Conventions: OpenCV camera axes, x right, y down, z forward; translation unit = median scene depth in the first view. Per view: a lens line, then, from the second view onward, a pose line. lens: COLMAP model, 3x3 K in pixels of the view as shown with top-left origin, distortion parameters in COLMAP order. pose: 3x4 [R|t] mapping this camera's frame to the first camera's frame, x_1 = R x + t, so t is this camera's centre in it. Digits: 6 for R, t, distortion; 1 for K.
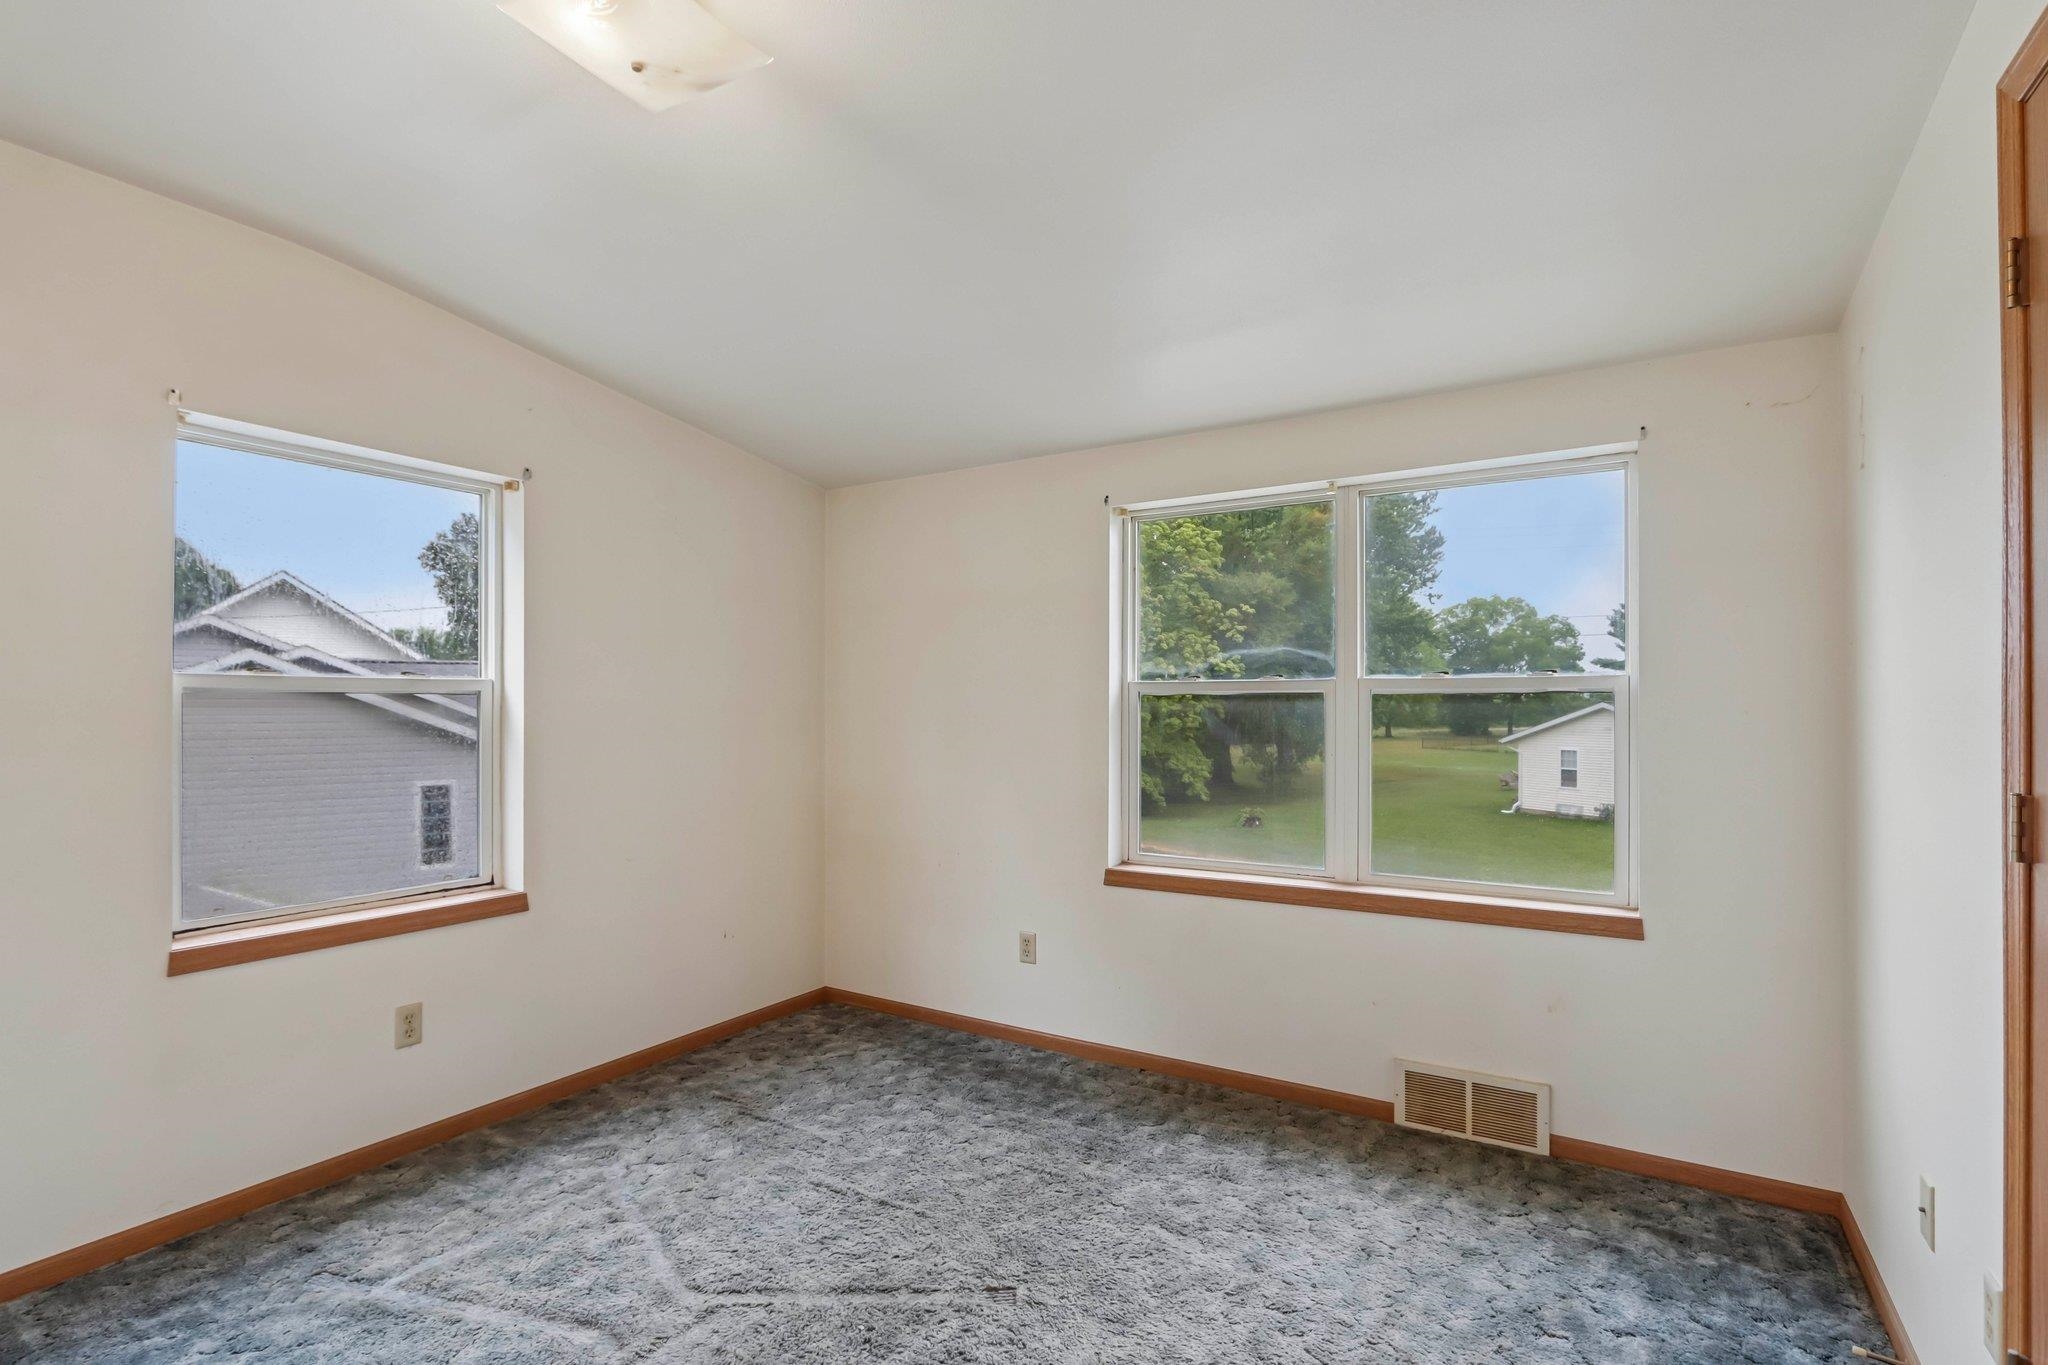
lens RADIAL K [[980.1, 0, 1015.6], [0, 980.1, 692.3], [0, 0, 1]] dist [-0.025688, 0.005917]
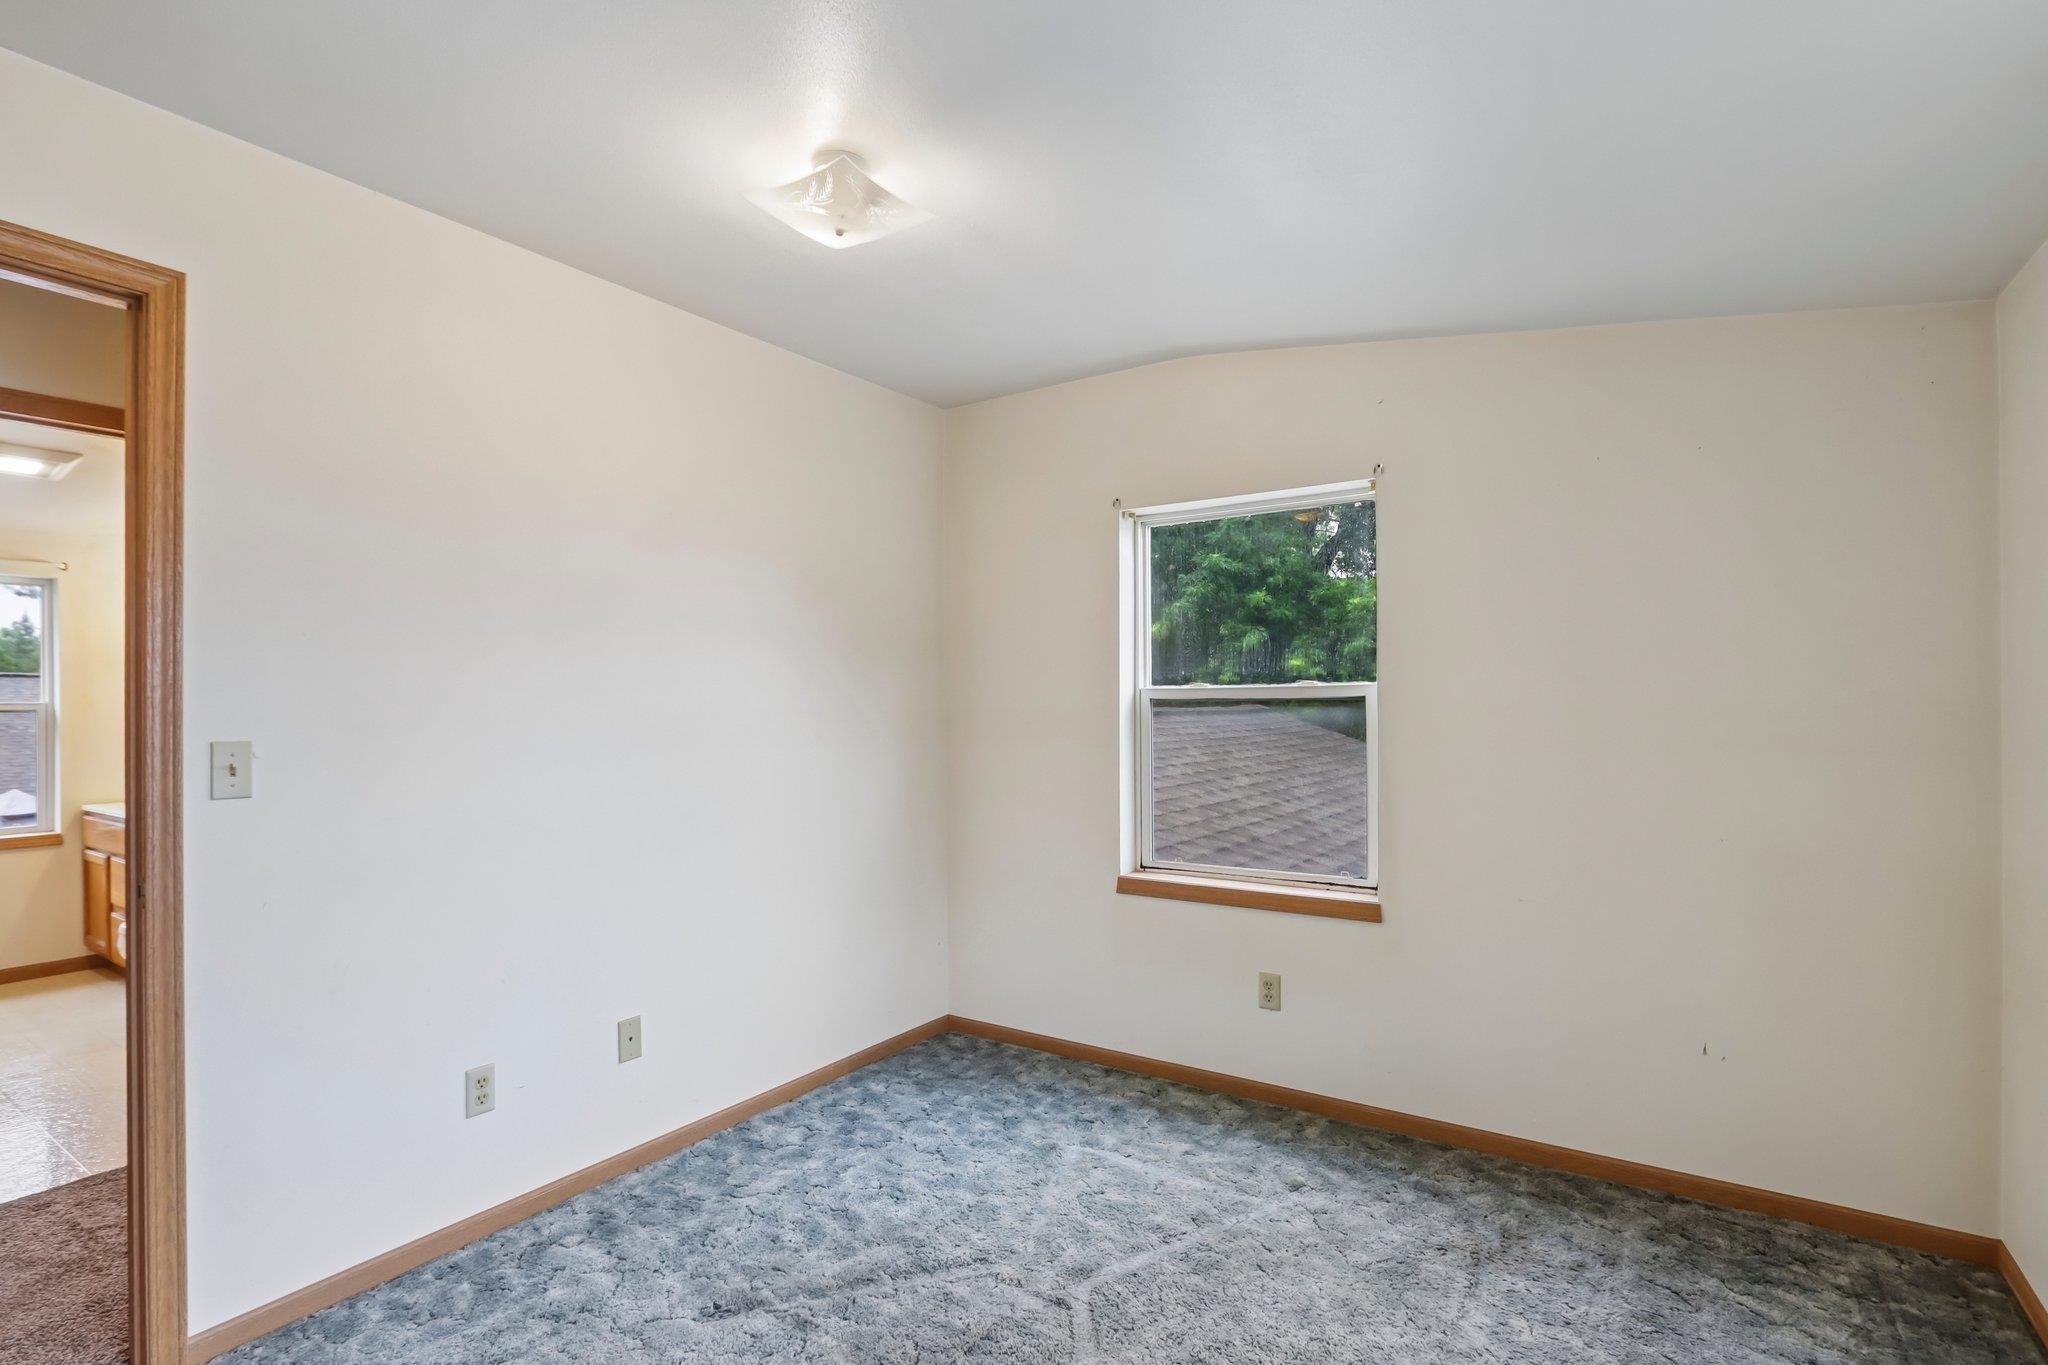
lens RADIAL K [[980.1, 0, 1015.3], [0, 980.1, 691.8], [0, 0, 1]] dist [-0.025688, 0.005917]
pose [[-0.036320, -0.012733, -0.999259, 0.559931], [0.010172, 0.999862, -0.013111, 0.002244], [0.999288, -0.010640, -0.036185, 0.770283]]
